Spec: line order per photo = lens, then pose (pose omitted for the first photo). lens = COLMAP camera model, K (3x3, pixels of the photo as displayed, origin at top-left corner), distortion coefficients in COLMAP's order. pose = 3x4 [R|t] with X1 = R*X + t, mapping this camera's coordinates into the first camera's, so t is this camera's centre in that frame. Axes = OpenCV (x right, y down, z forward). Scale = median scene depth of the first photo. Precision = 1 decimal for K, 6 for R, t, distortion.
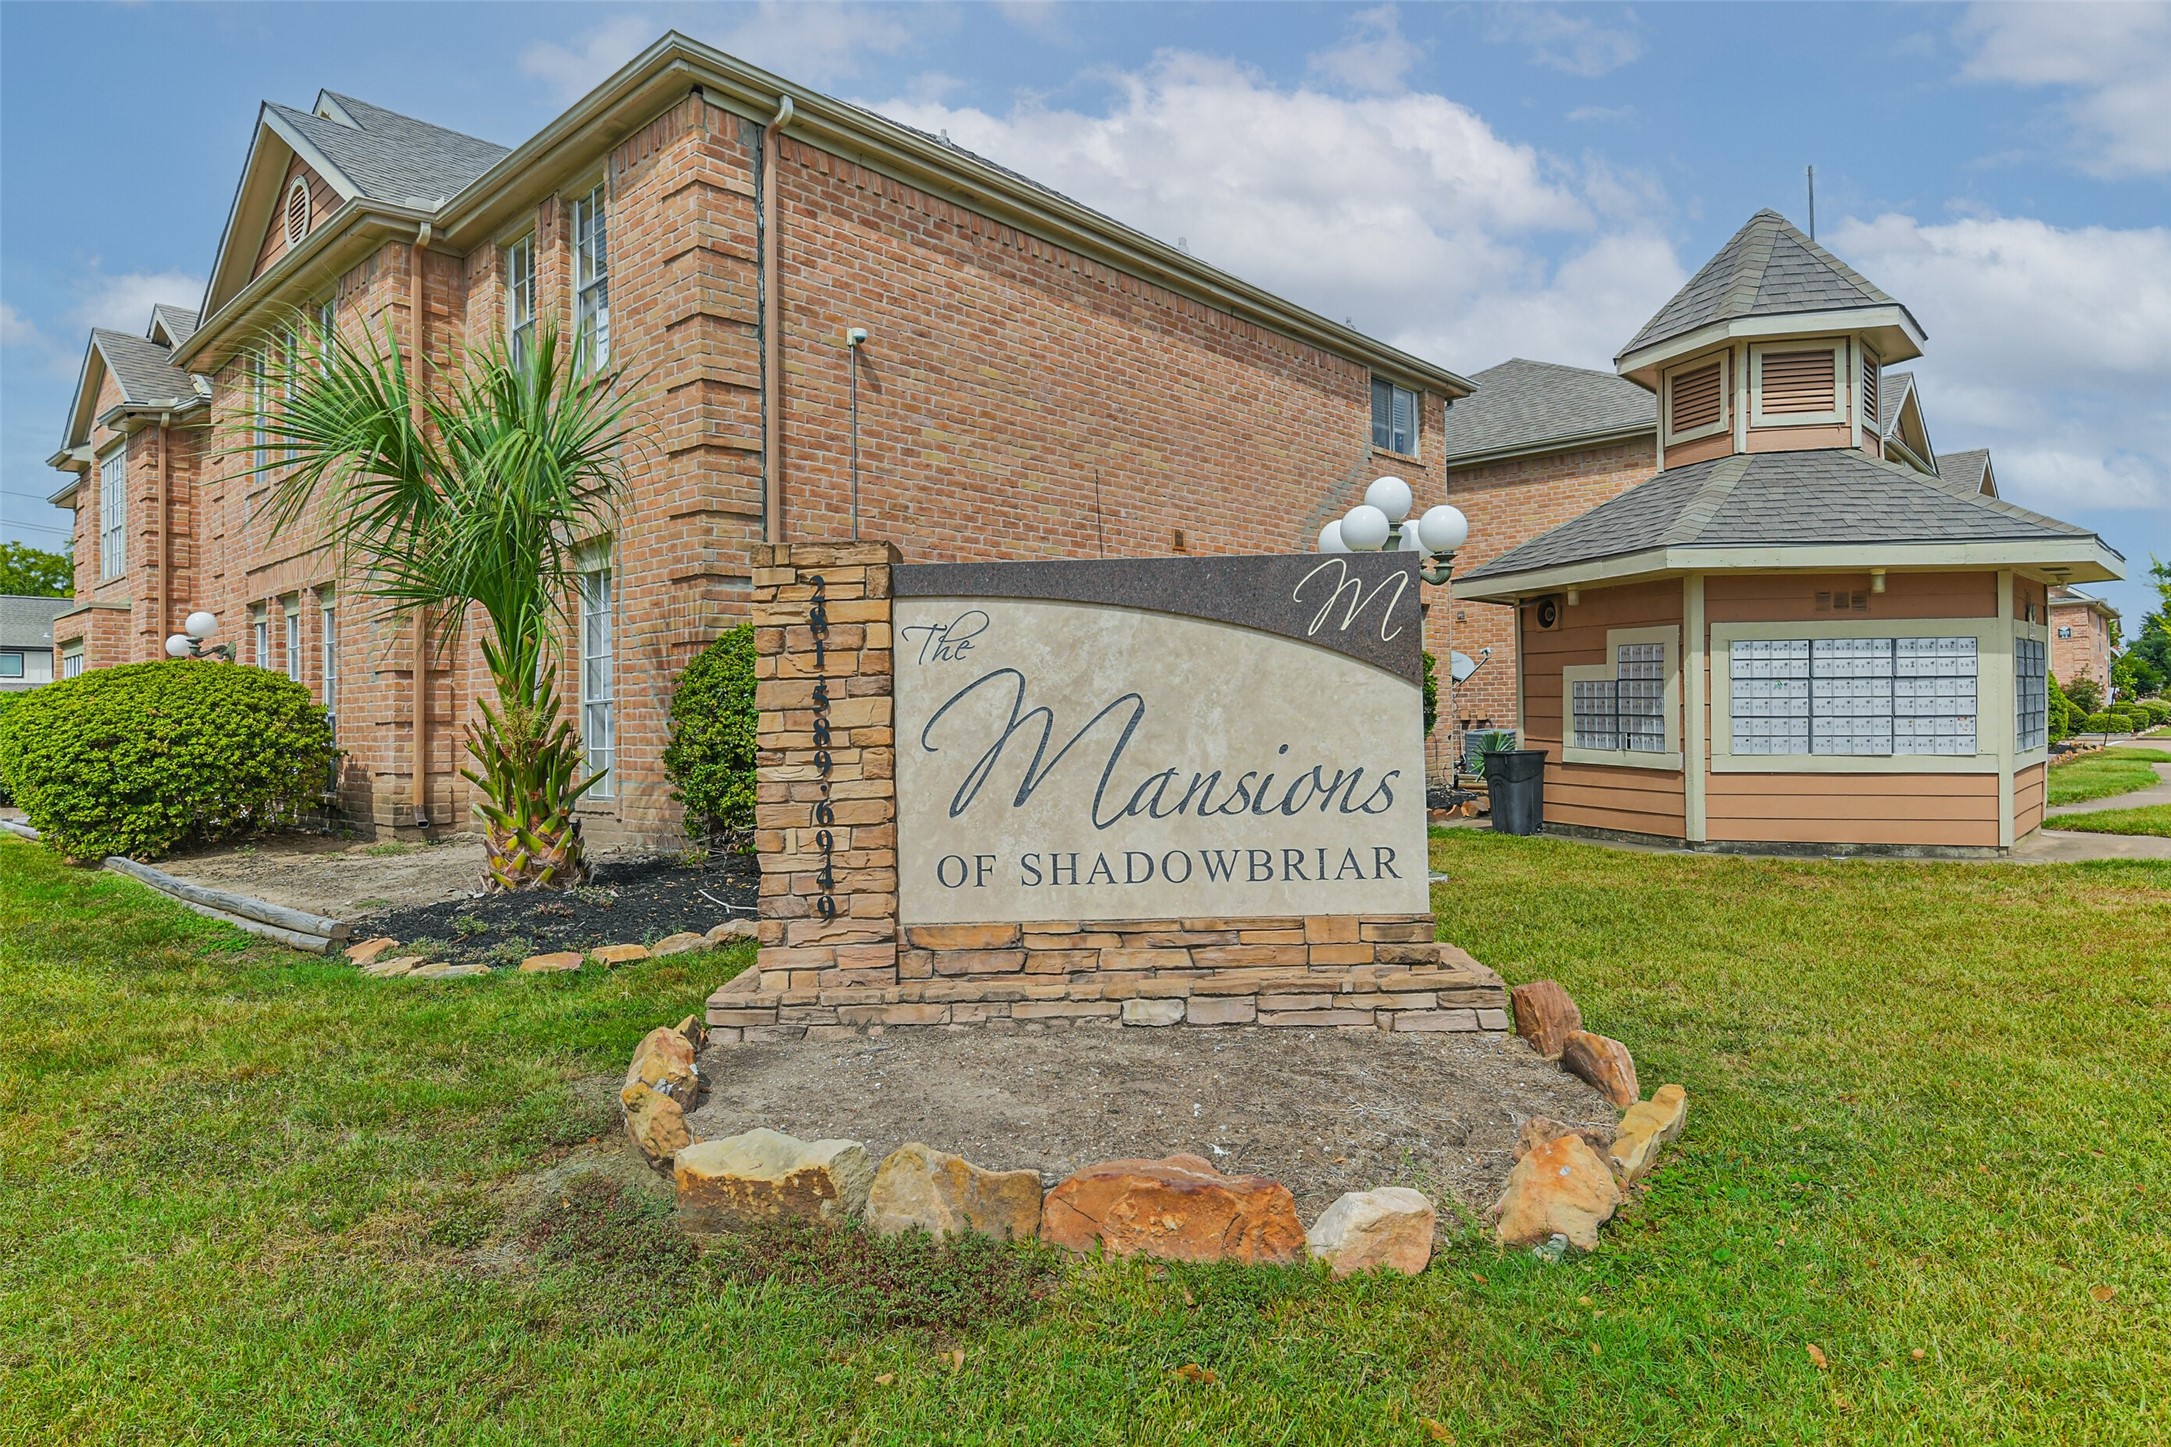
lens RADIAL K [[1195.9, 0, 1082.9], [0, 1195.9, 709.6], [0, 0, 1]] dist [0.006152, -0.000382]
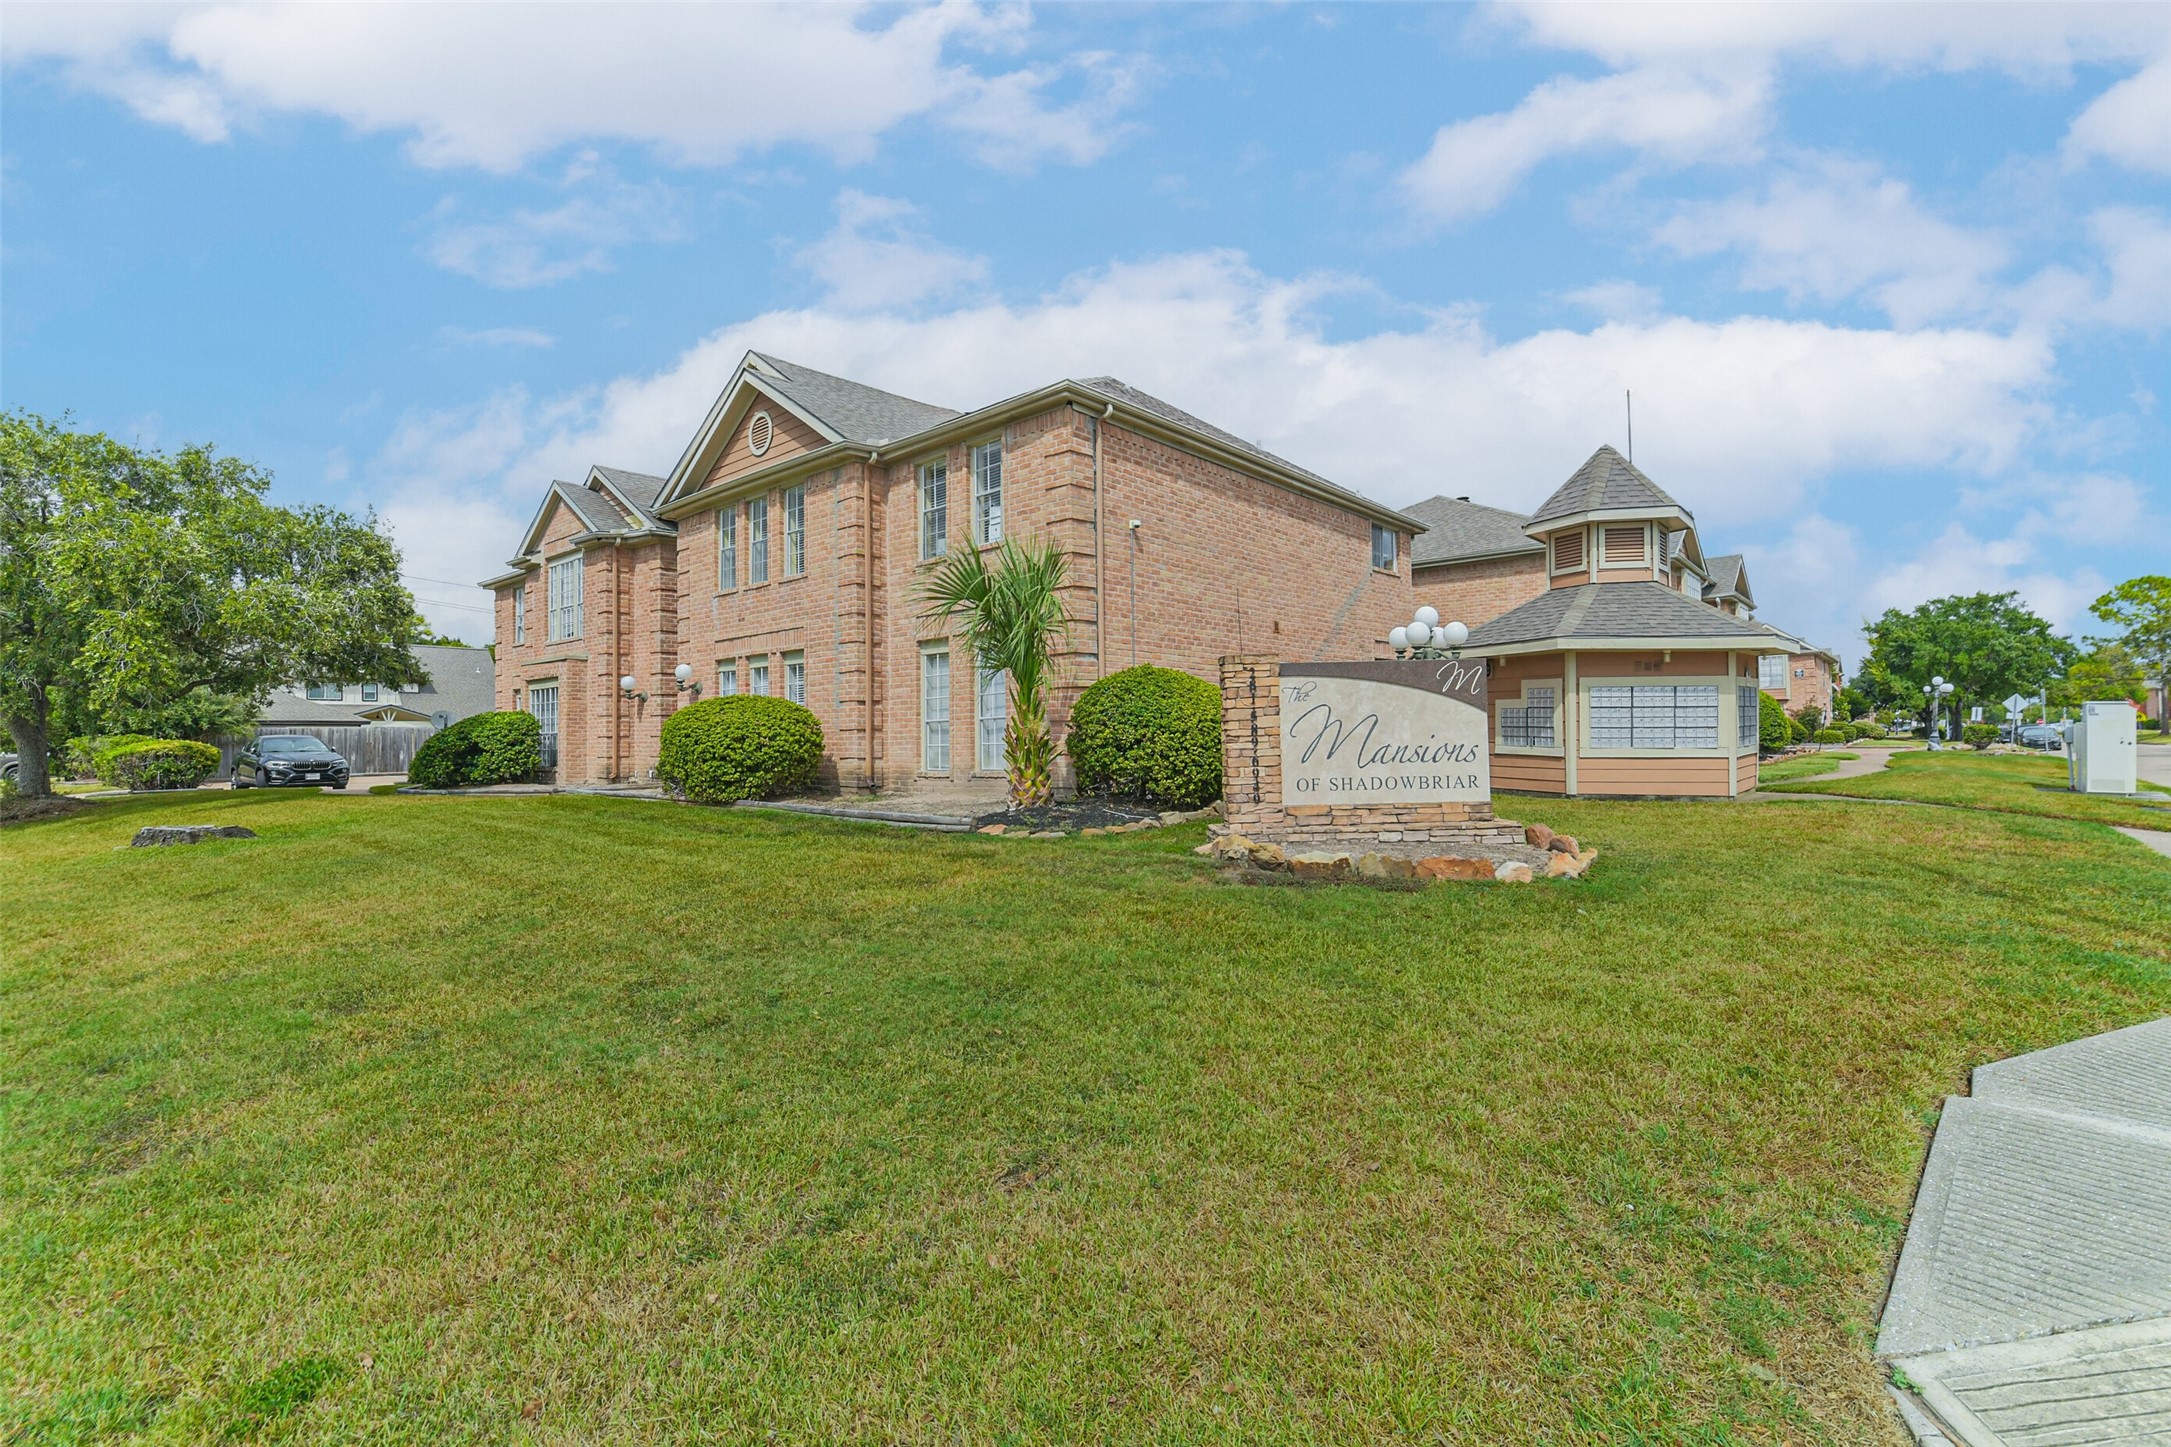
lens RADIAL K [[958.6, 0, 1075.9], [0, 958.6, 723.3], [0, 0, 1]] dist [-0.000694, -0.000019]
pose [[0.999632, 0.002352, 0.027007, -0.311446], [-0.002250, 0.999990, -0.003836, 0.006928], [-0.027015, 0.003774, 0.999628, -0.488654]]
